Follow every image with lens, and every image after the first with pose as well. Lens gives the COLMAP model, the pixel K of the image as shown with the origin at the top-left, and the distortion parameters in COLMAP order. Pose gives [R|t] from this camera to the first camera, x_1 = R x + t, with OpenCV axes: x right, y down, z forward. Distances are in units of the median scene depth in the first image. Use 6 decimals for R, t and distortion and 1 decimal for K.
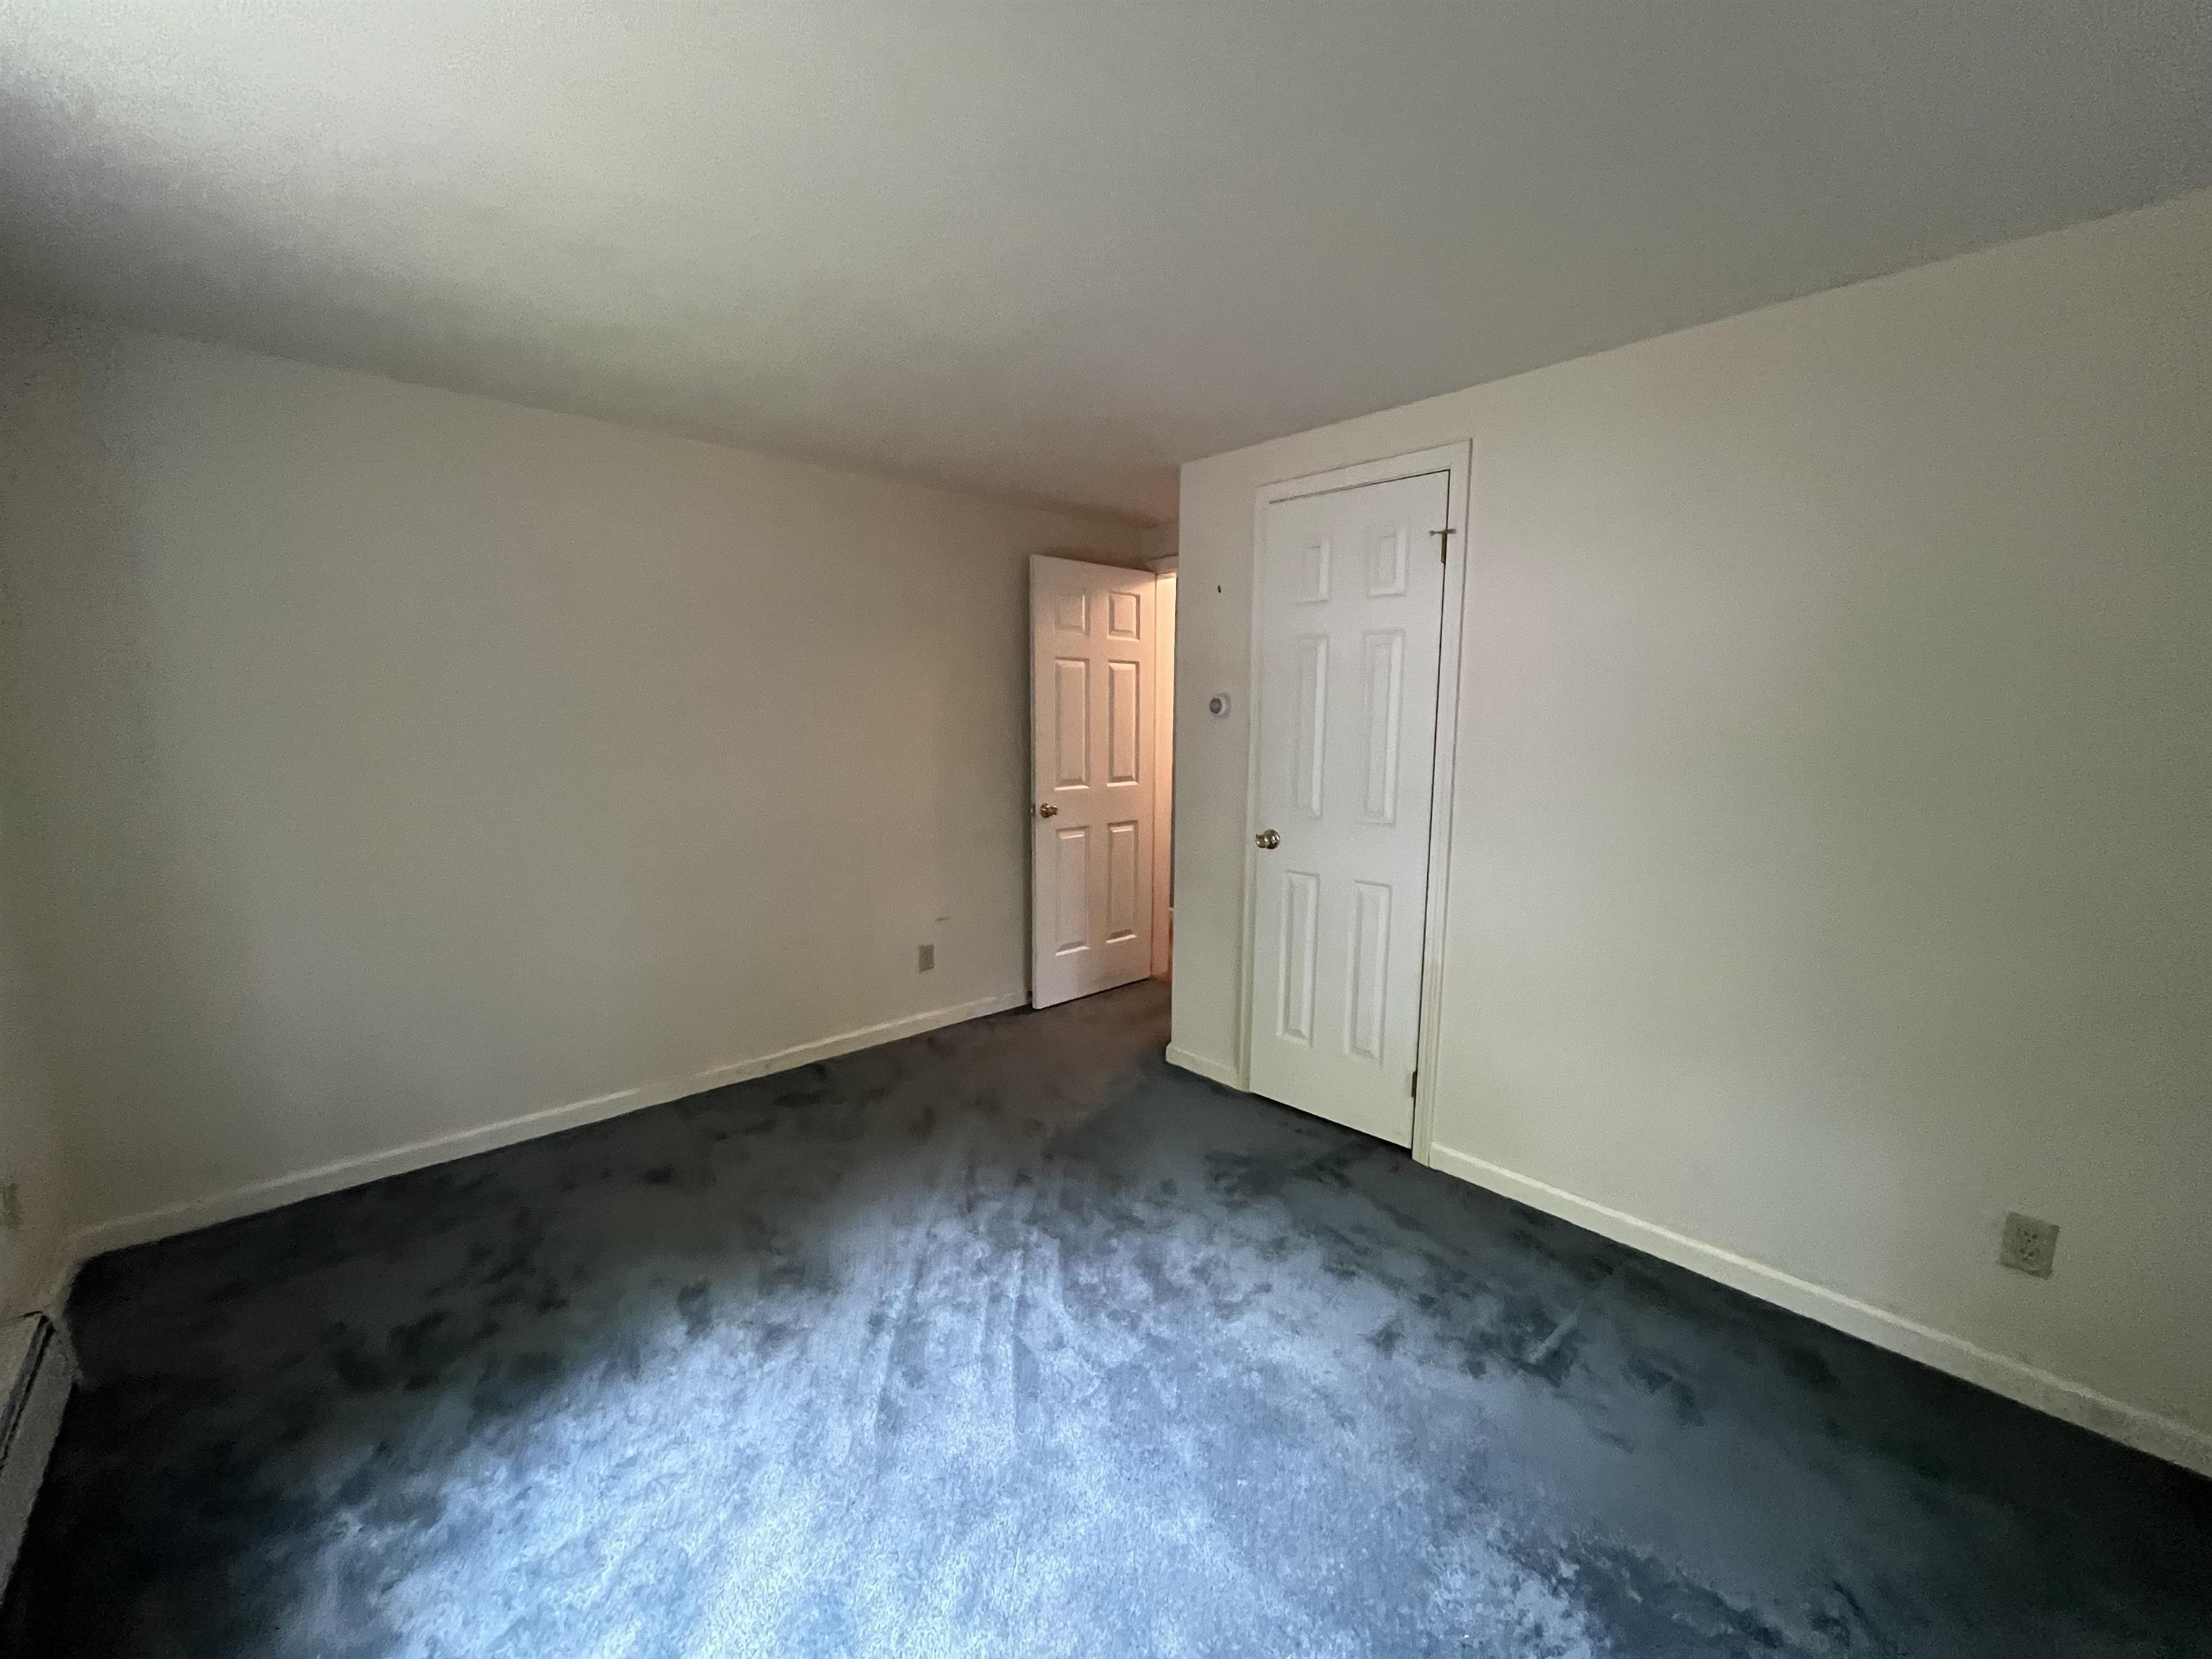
lens RADIAL K [[905.7, 0, 1109.9], [0, 905.7, 843.0], [0, 0, 1]] dist [-0.002783, -0.000075]
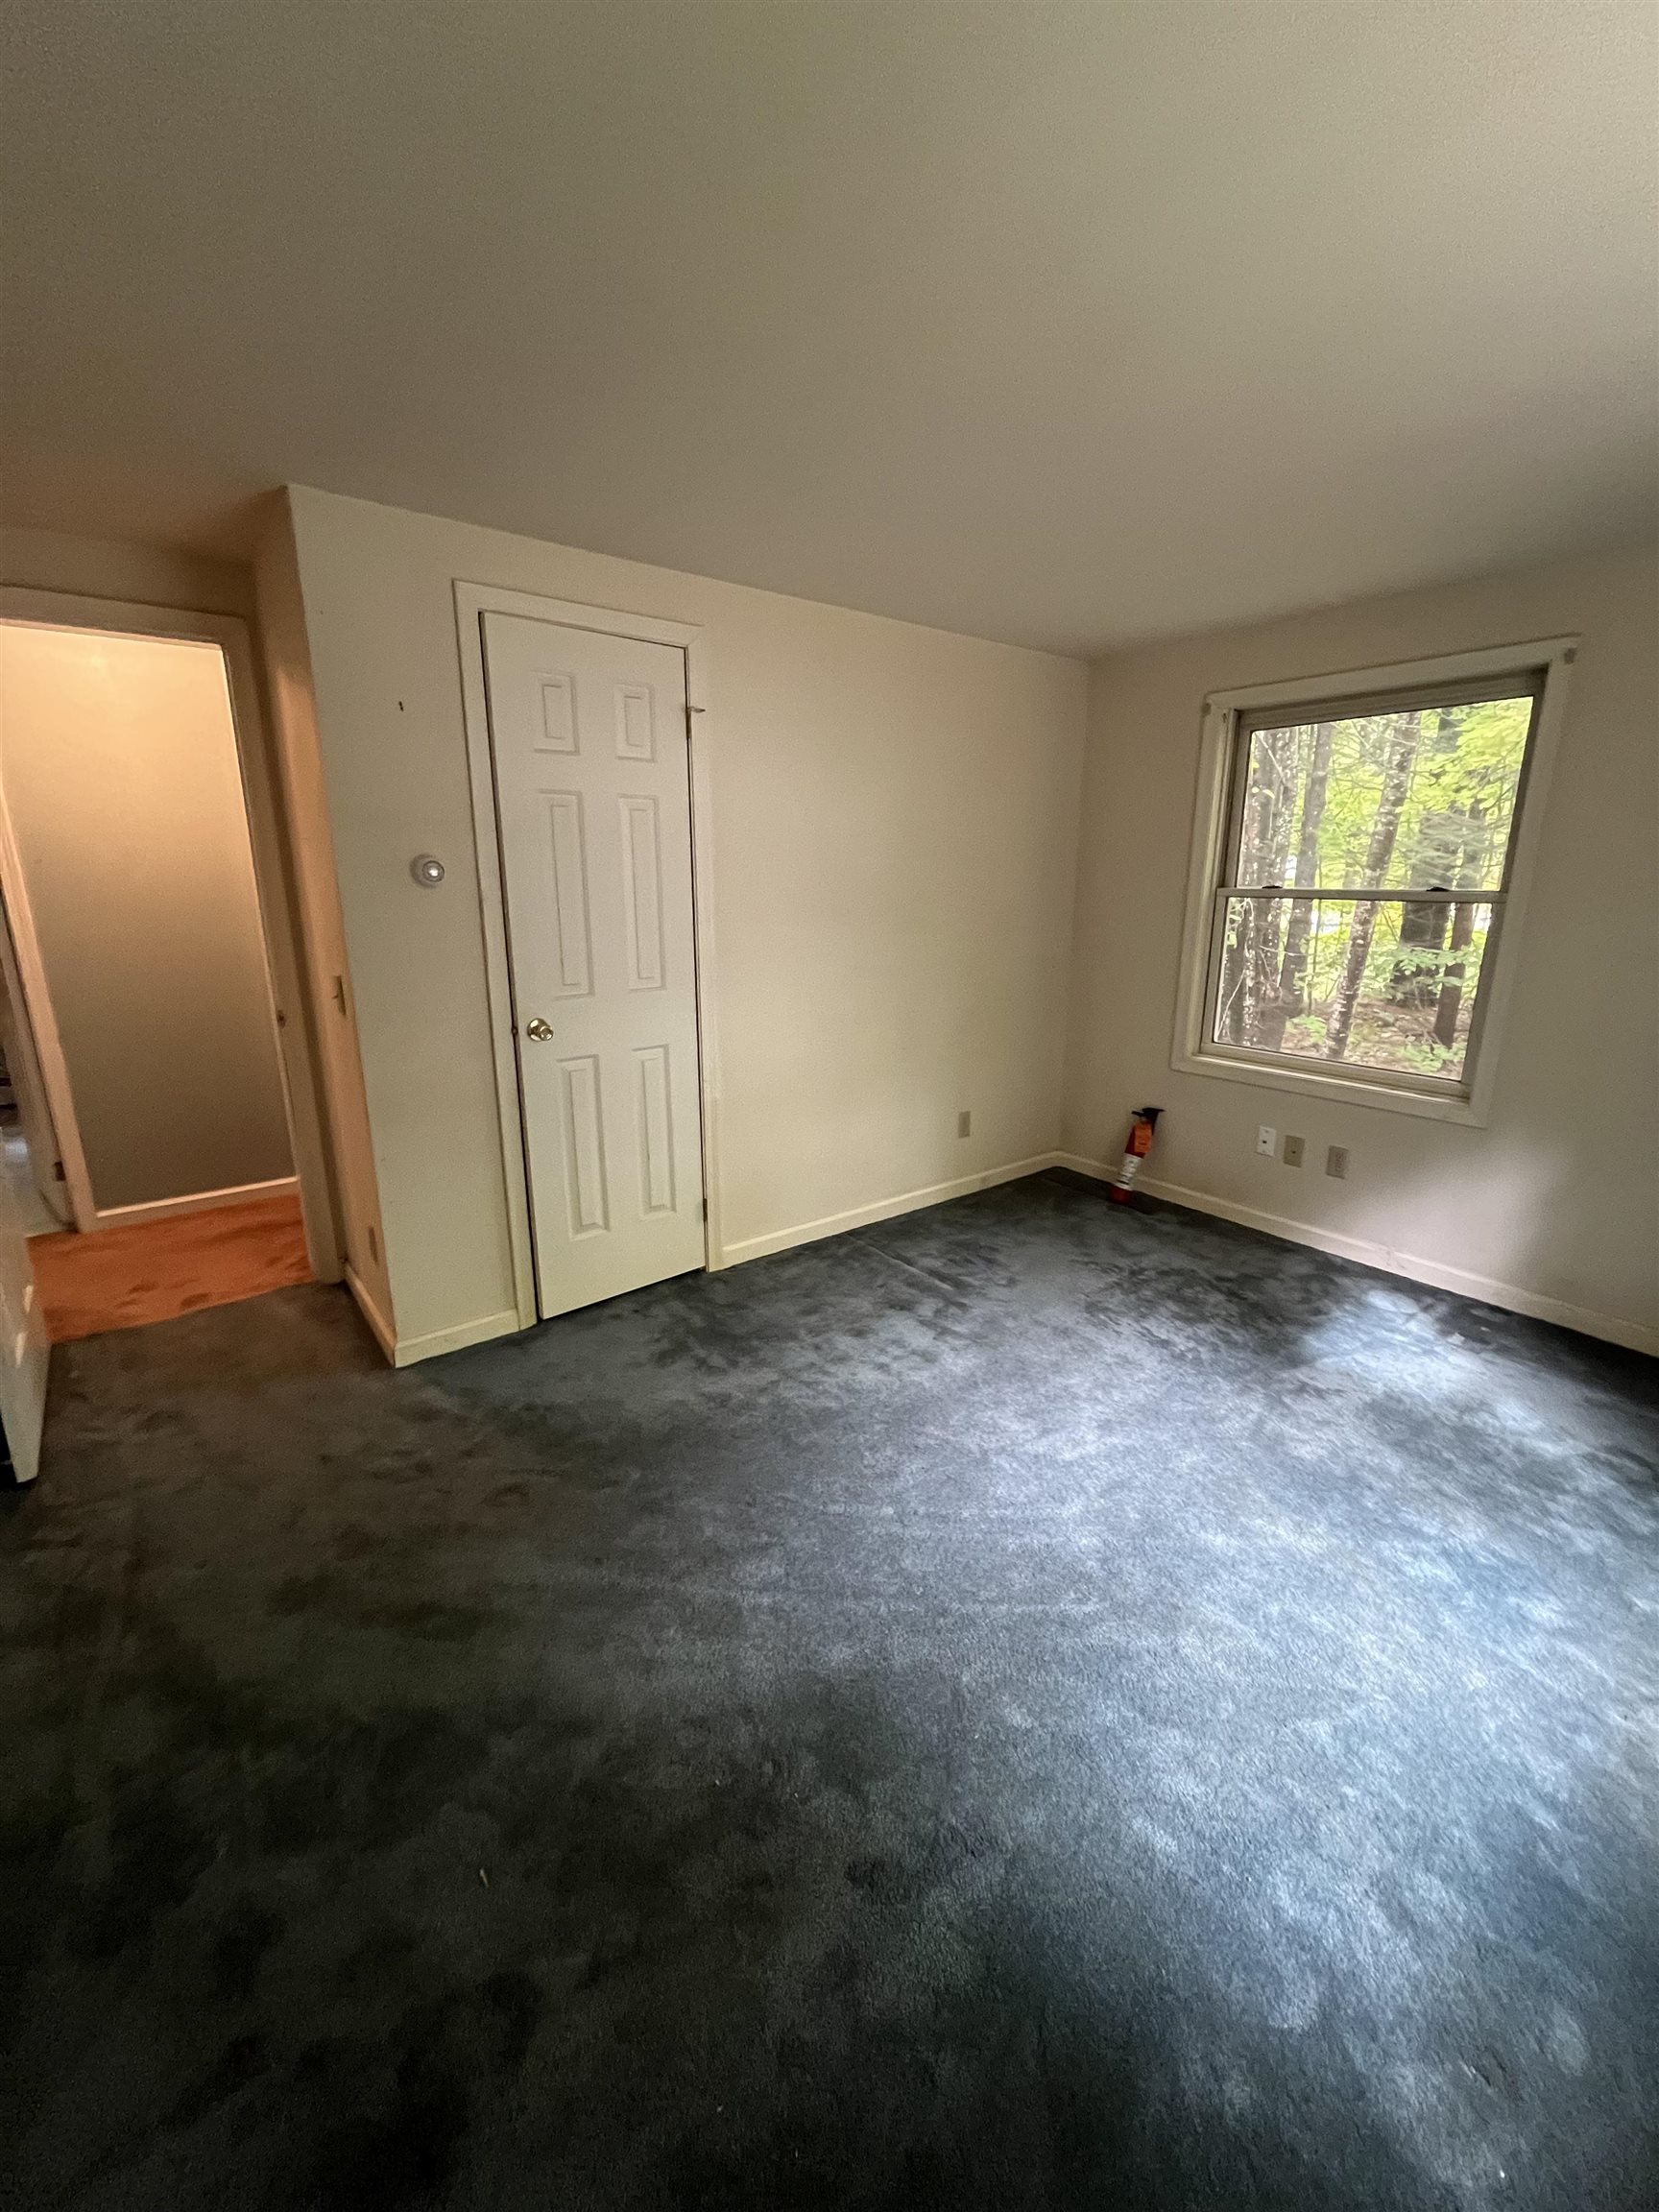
lens RADIAL K [[905.7, 0, 792.2], [0, 905.7, 1112.3], [0, 0, 1]] dist [-0.002783, -0.000075]
pose [[0.083786, -0.262102, 0.961396, -0.765851], [0.140109, 0.958303, 0.249048, -0.129814], [-0.986585, 0.113833, 0.117015, 0.781419]]
